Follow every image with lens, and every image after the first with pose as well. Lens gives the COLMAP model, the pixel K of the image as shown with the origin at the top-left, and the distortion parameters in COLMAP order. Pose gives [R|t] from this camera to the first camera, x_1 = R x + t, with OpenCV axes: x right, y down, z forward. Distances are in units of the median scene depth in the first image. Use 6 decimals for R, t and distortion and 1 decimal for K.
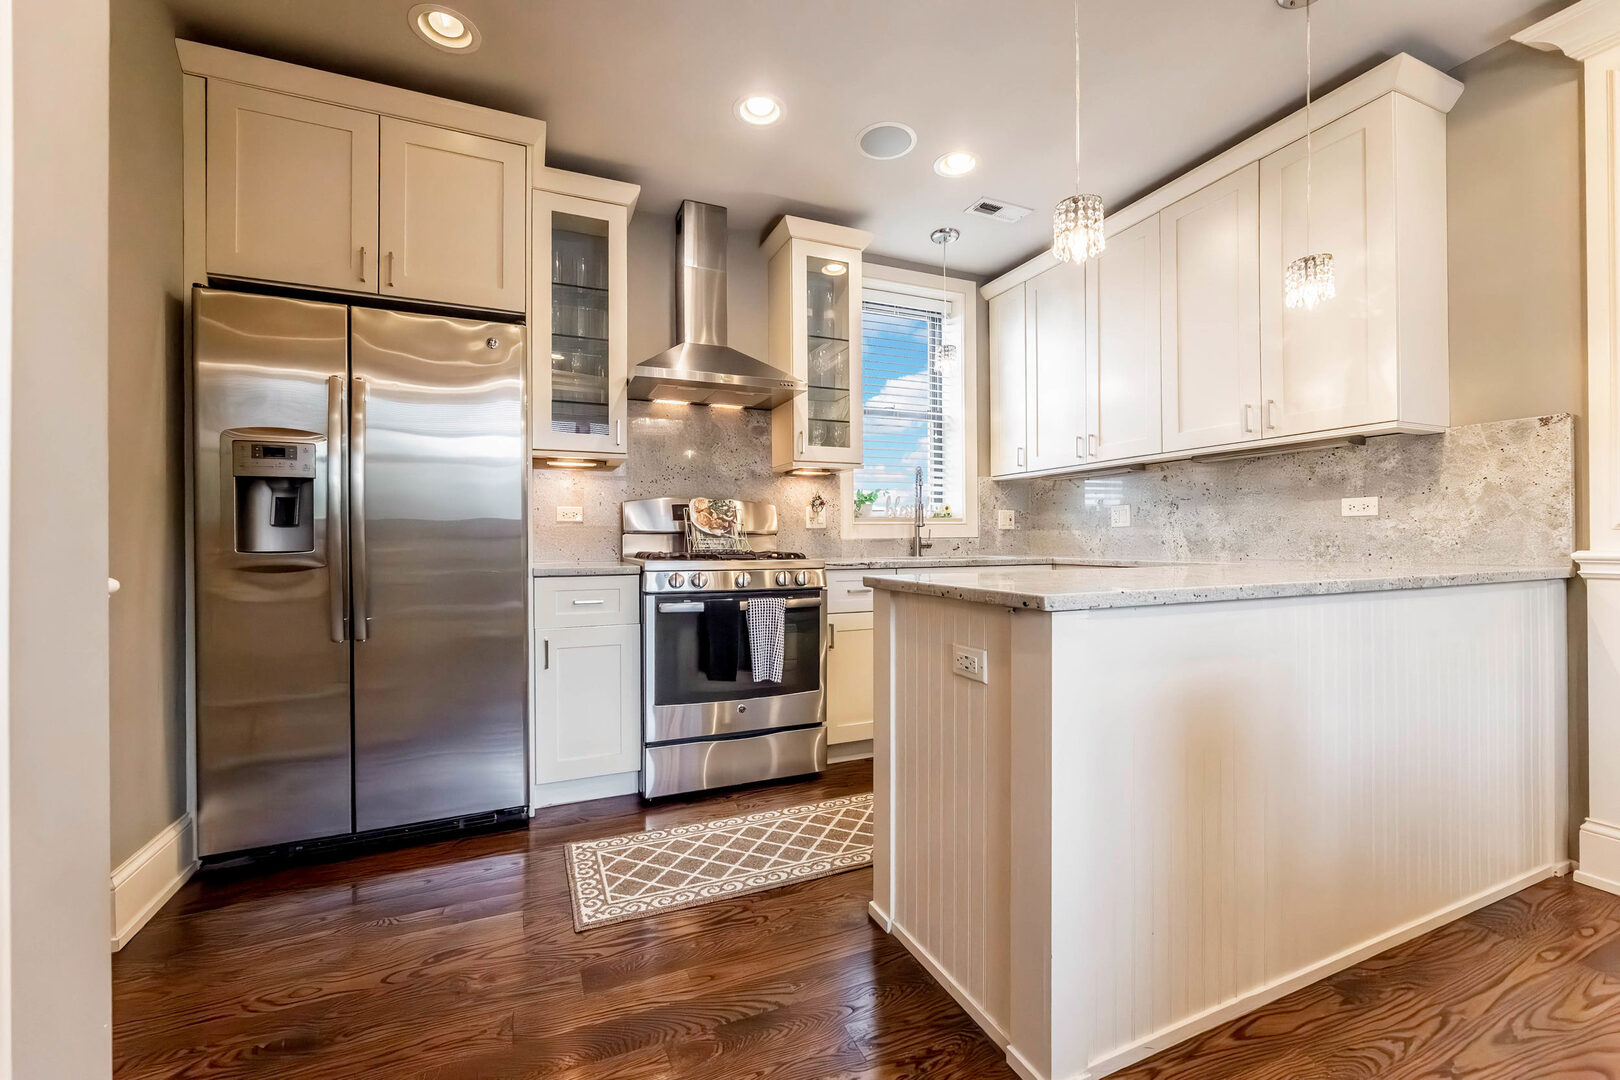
lens RADIAL K [[652.7, 0, 801.5], [0, 652.7, 540.3], [0, 0, 1]] dist [-0.000595, -0.000229]
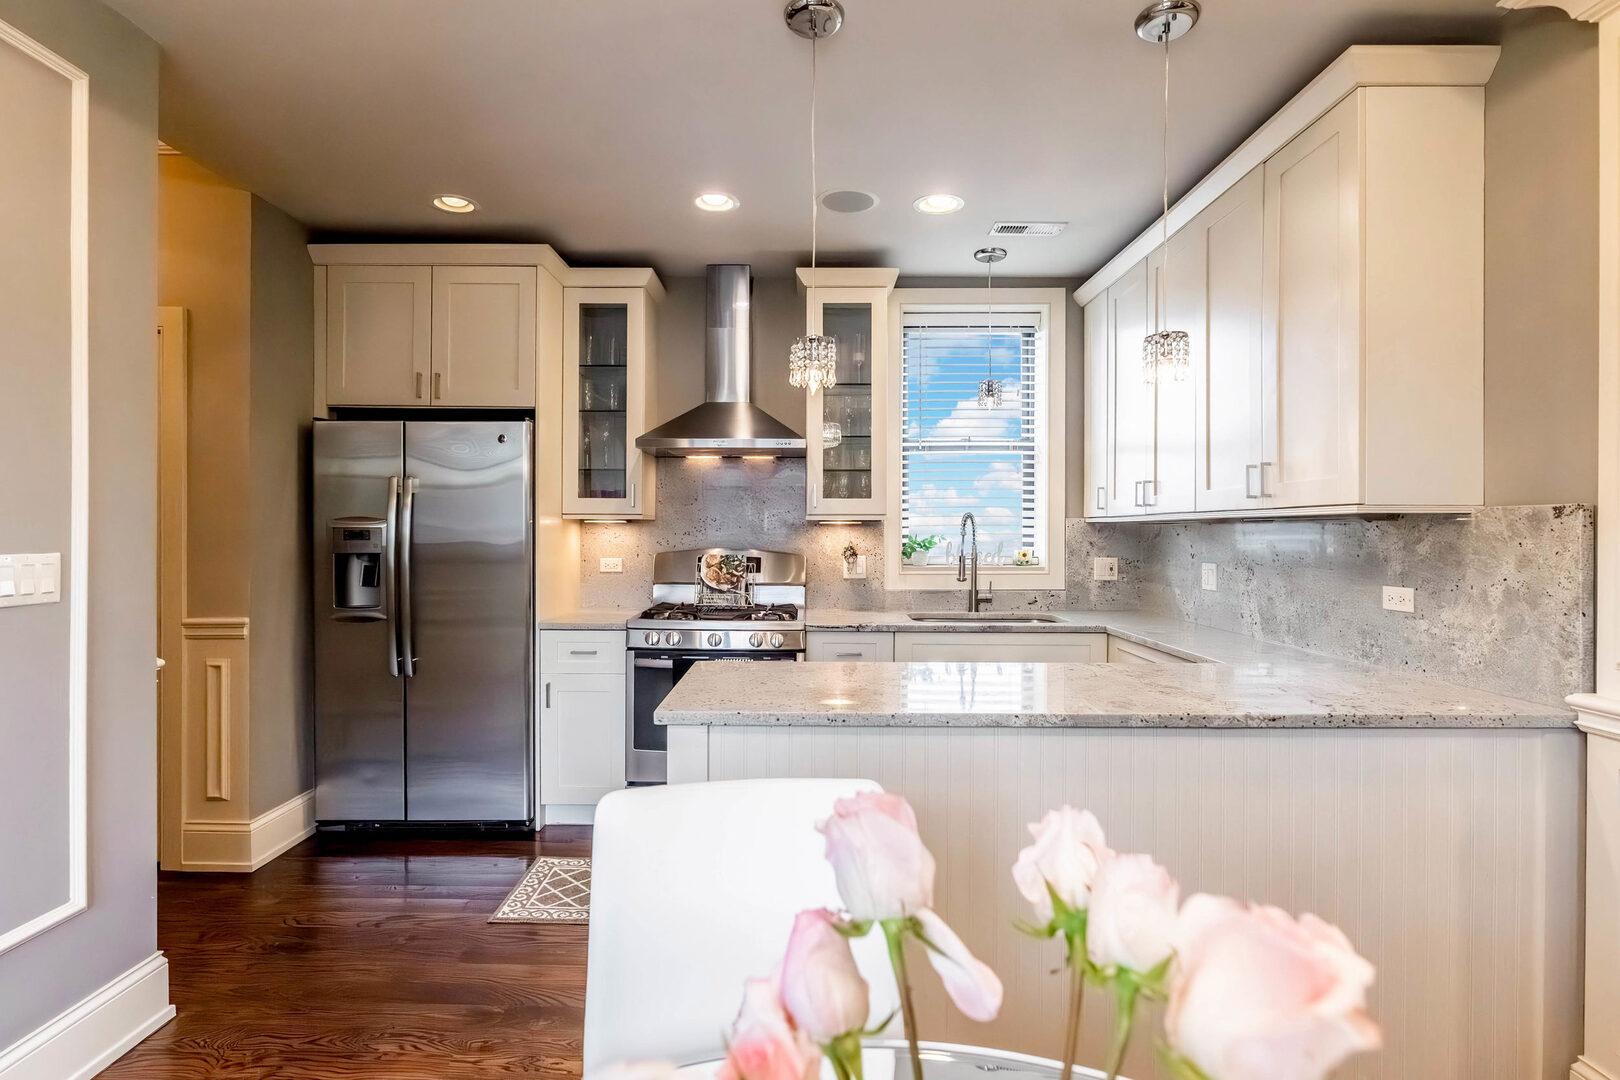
lens RADIAL K [[795.7, 0, 798.2], [0, 795.7, 538.4], [0, 0, 1]] dist [-0.000496, 0.000350]
pose [[0.917342, 0.012273, -0.397911, 0.583139], [-0.008824, 0.999906, 0.010497, -0.126437], [0.398003, -0.006118, 0.917364, -0.136671]]
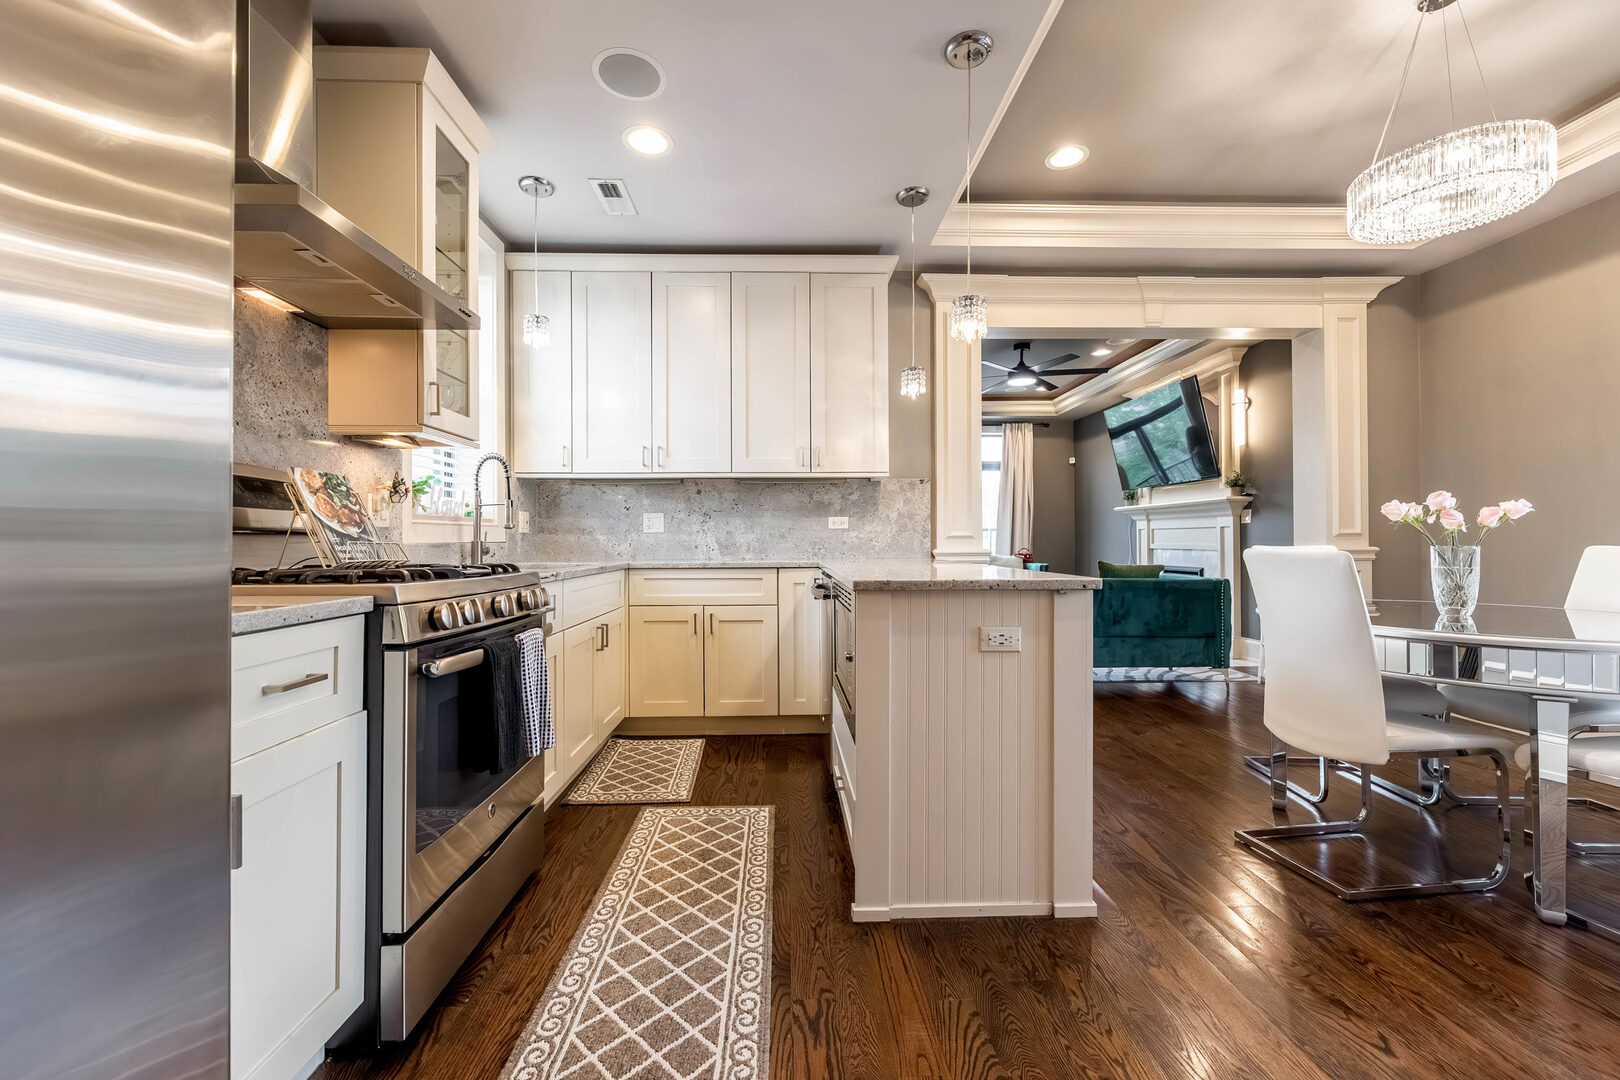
lens RADIAL K [[652.7, 0, 801.5], [0, 652.7, 540.3], [0, 0, 1]] dist [-0.000595, -0.000229]
pose [[0.362072, 0.005818, 0.932132, -0.622849], [0.003549, 0.999965, -0.007620, 0.001674], [-0.932143, 0.006067, 0.362038, 0.523882]]
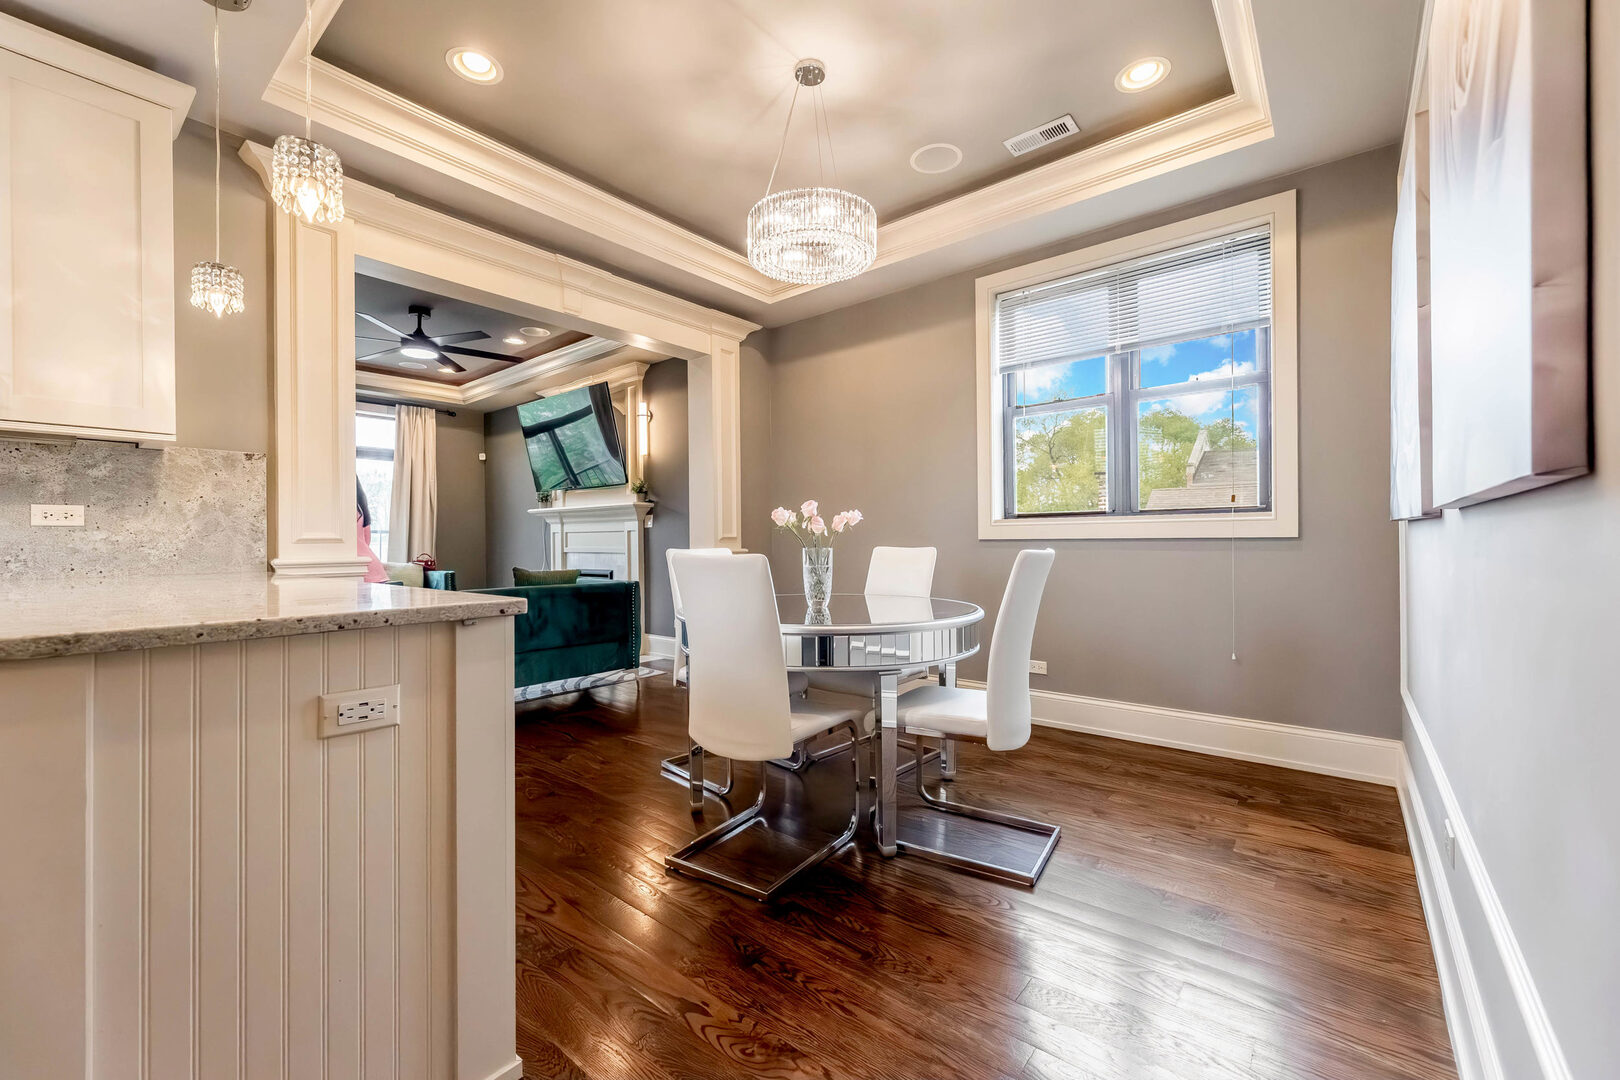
lens RADIAL K [[652.7, 0, 801.5], [0, 652.7, 540.3], [0, 0, 1]] dist [-0.000595, -0.000229]
pose [[-0.459896, 0.011094, 0.887903, -0.382317], [0.012397, 0.999905, -0.006072, -0.000365], [-0.887886, 0.008215, -0.459990, 0.519754]]
